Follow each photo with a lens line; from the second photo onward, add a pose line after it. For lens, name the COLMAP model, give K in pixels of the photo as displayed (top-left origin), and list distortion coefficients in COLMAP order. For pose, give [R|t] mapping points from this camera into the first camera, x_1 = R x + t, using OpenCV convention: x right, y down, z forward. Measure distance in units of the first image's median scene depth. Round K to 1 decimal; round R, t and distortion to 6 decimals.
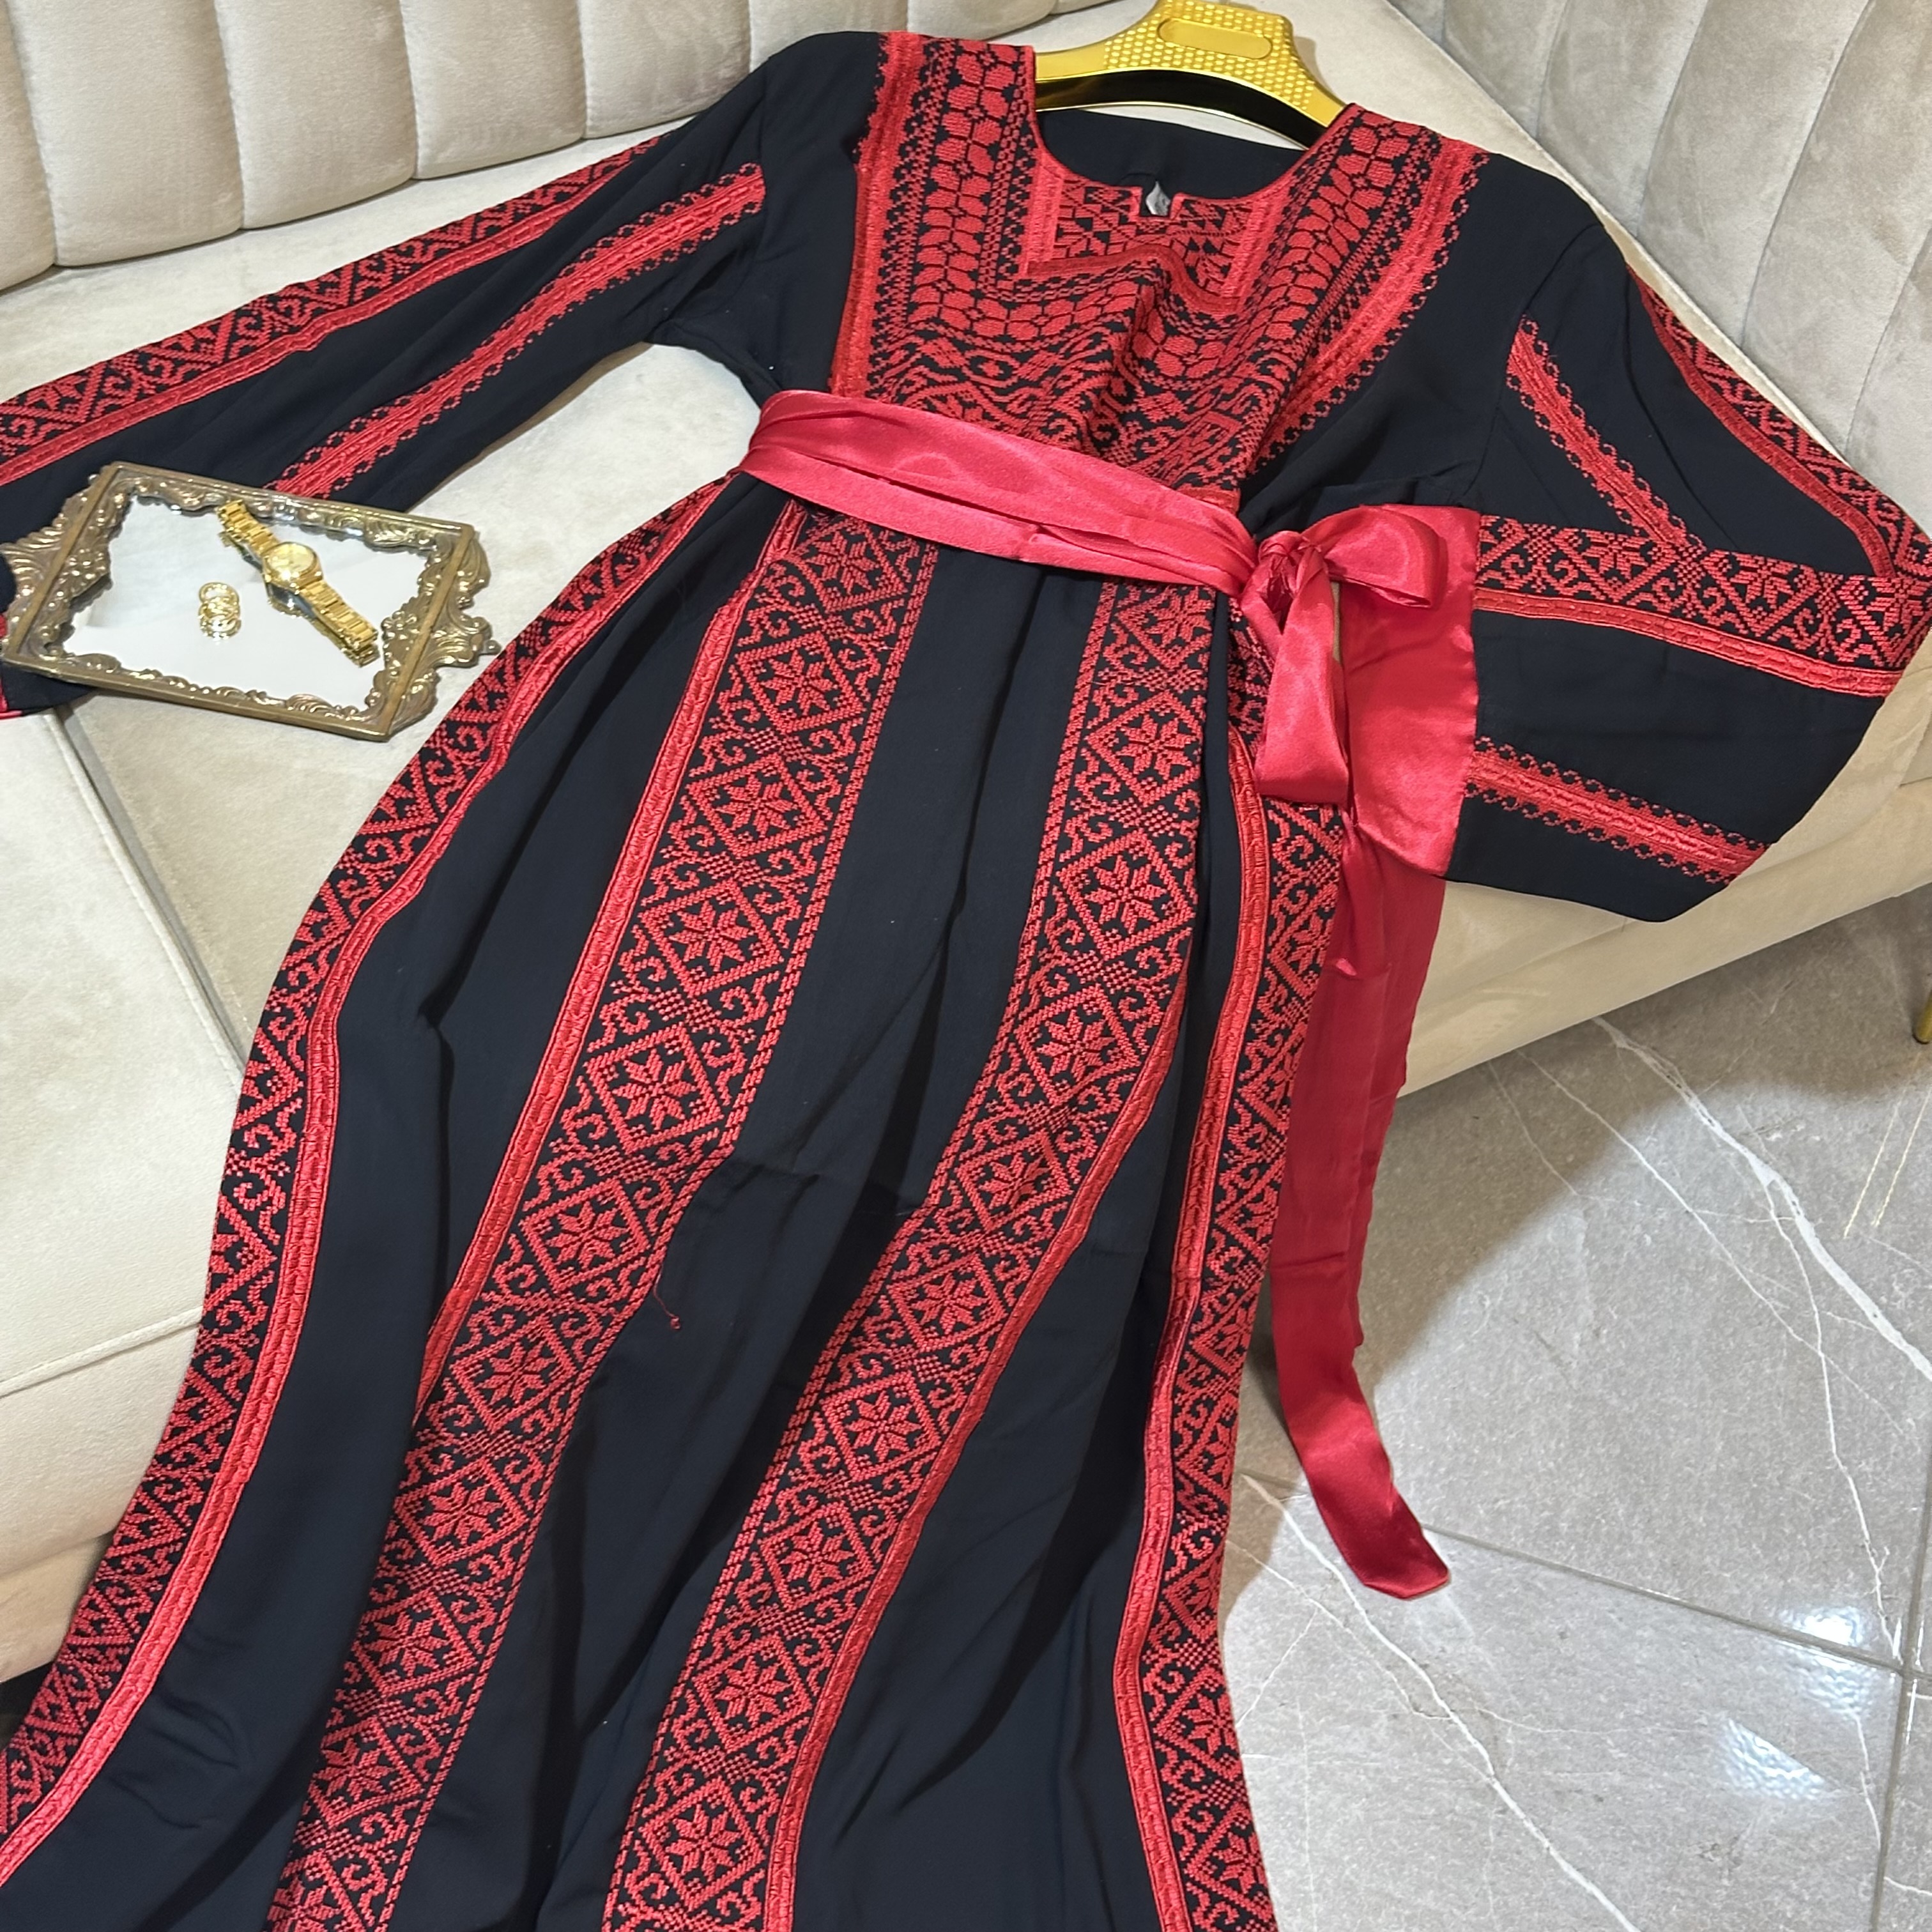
lens RADIAL K [[3594.7, 0, 976.4], [0, 3594.7, 951.2], [0, 0, 1]] dist [0.077990, 0.000000]
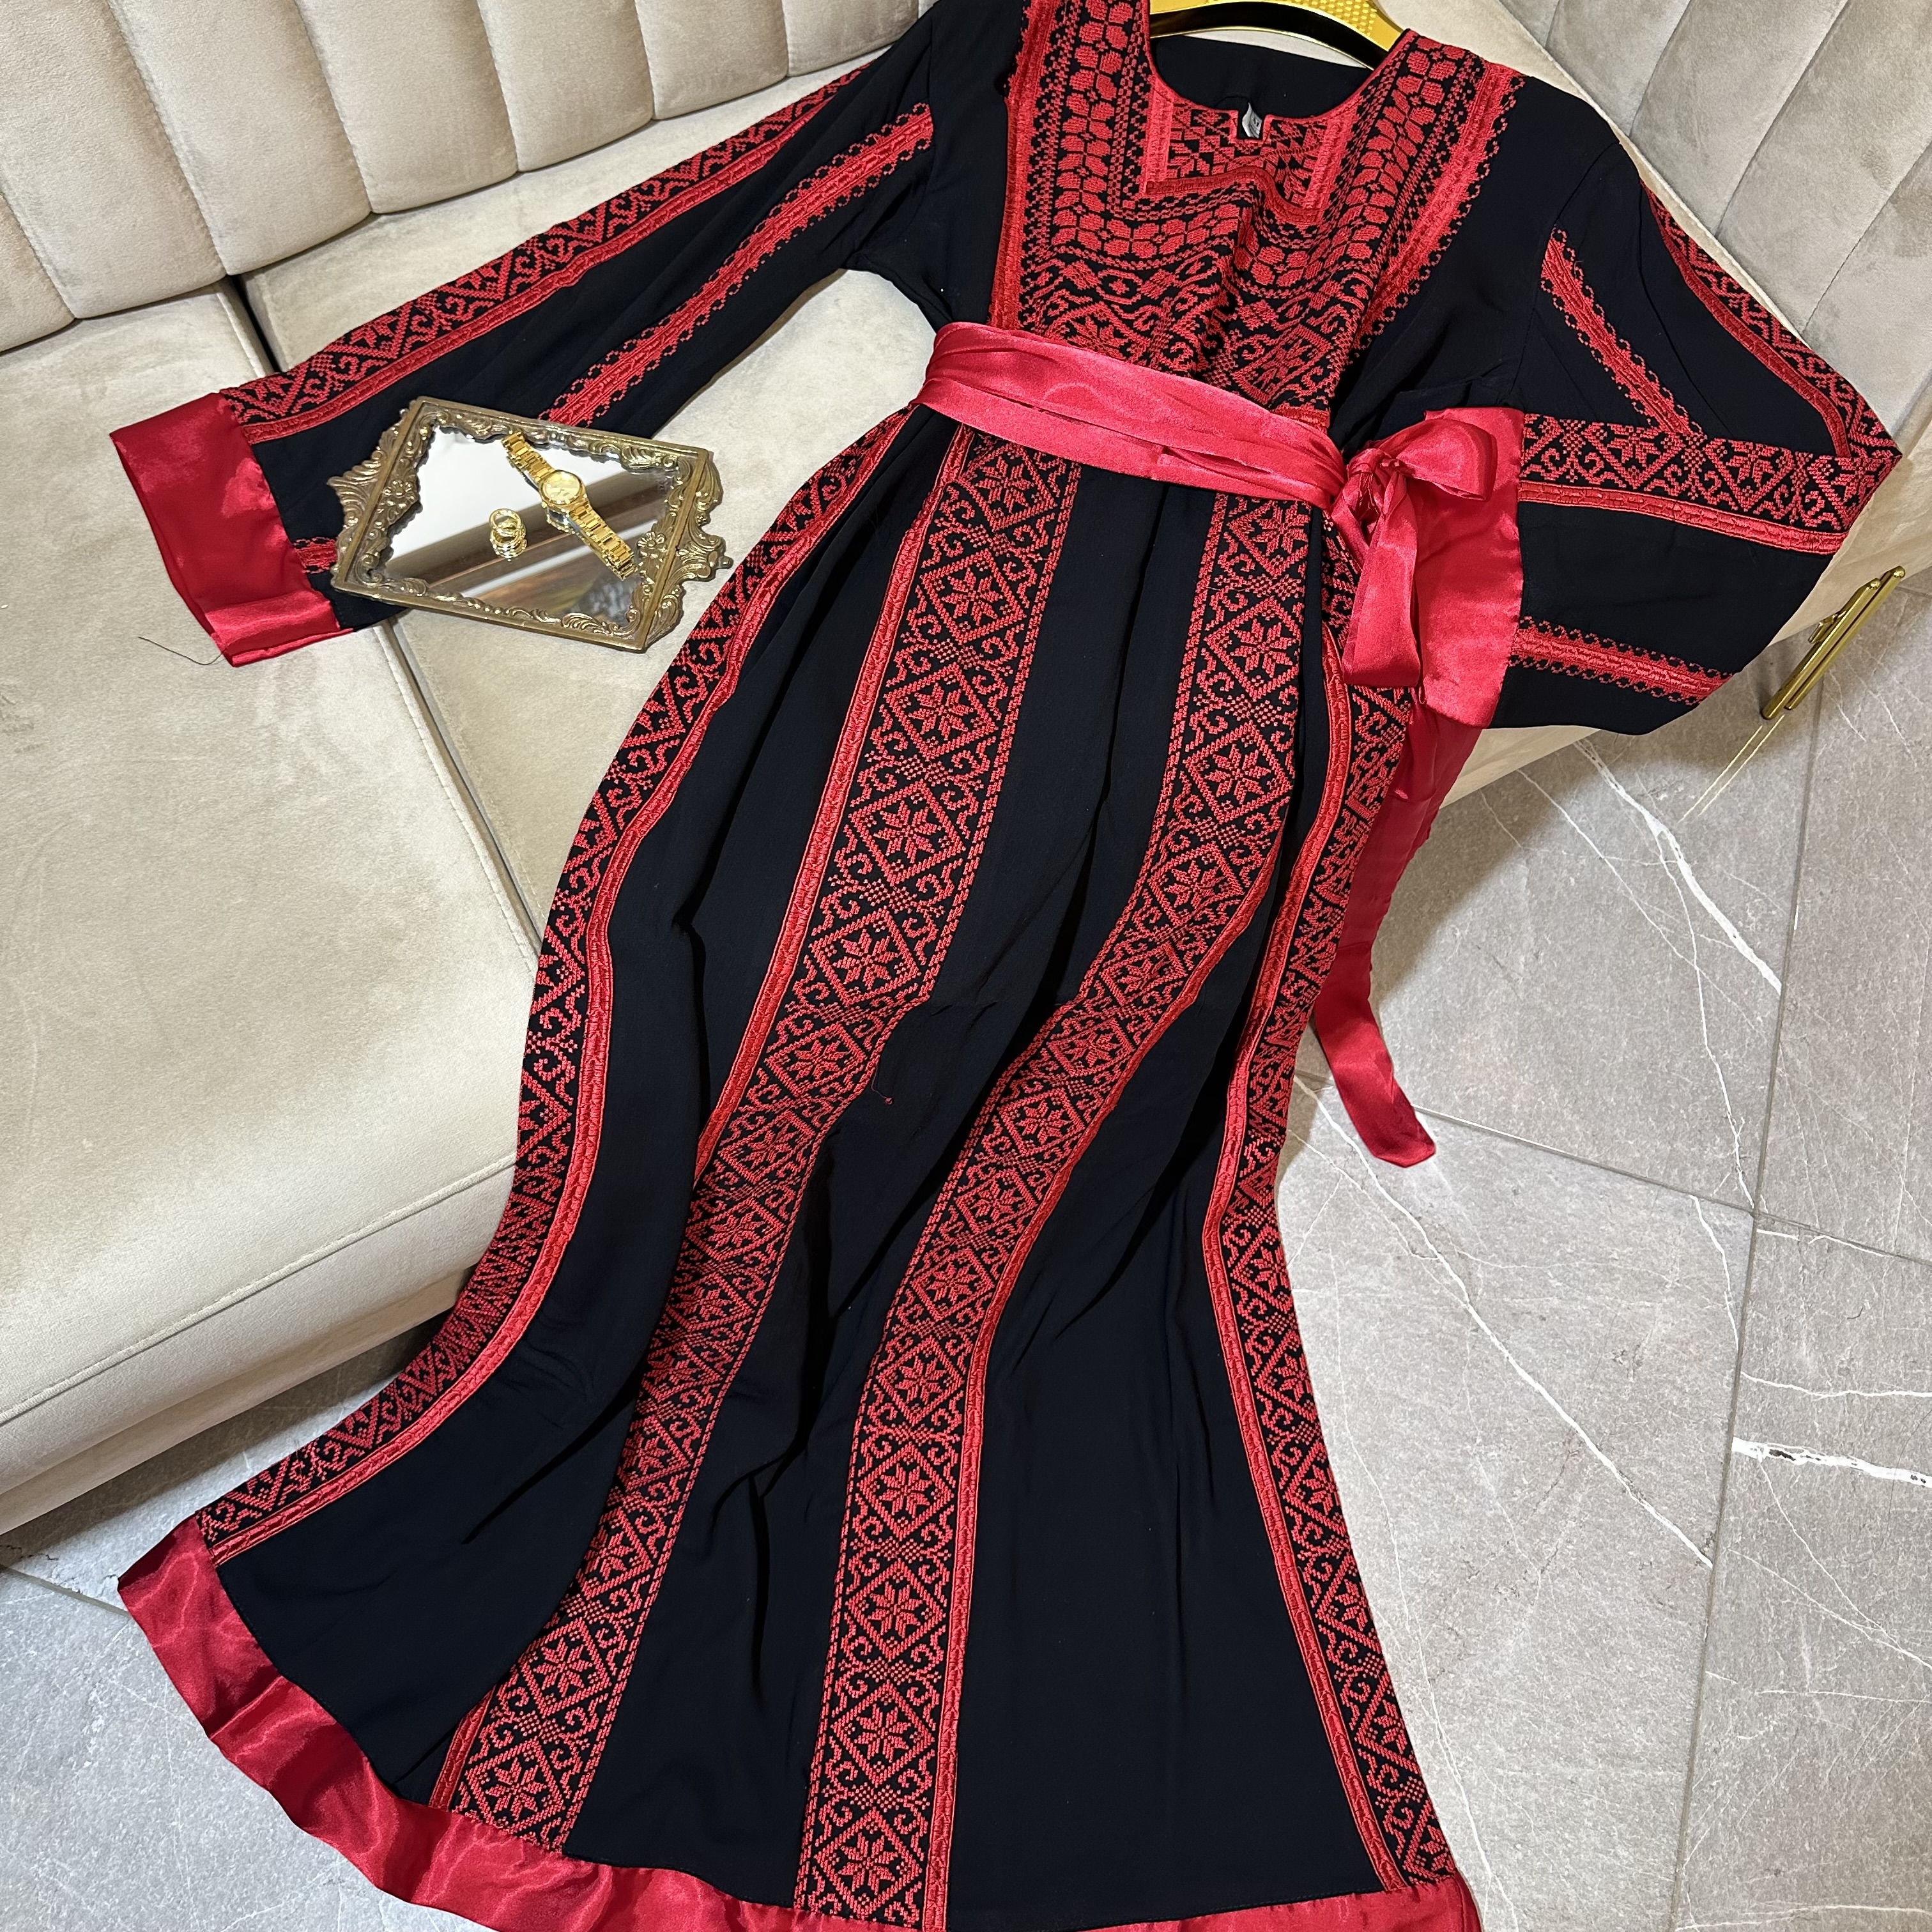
lens RADIAL K [[1834.0, 0, 983.4], [0, 1834.0, 862.5], [0, 0, 1]] dist [0.043081, 0.000000]
pose [[0.999242, -0.008506, -0.037994, -0.021151], [0.018207, 0.964659, 0.262873, -0.144049], [0.034416, -0.263366, 0.964082, 0.349580]]
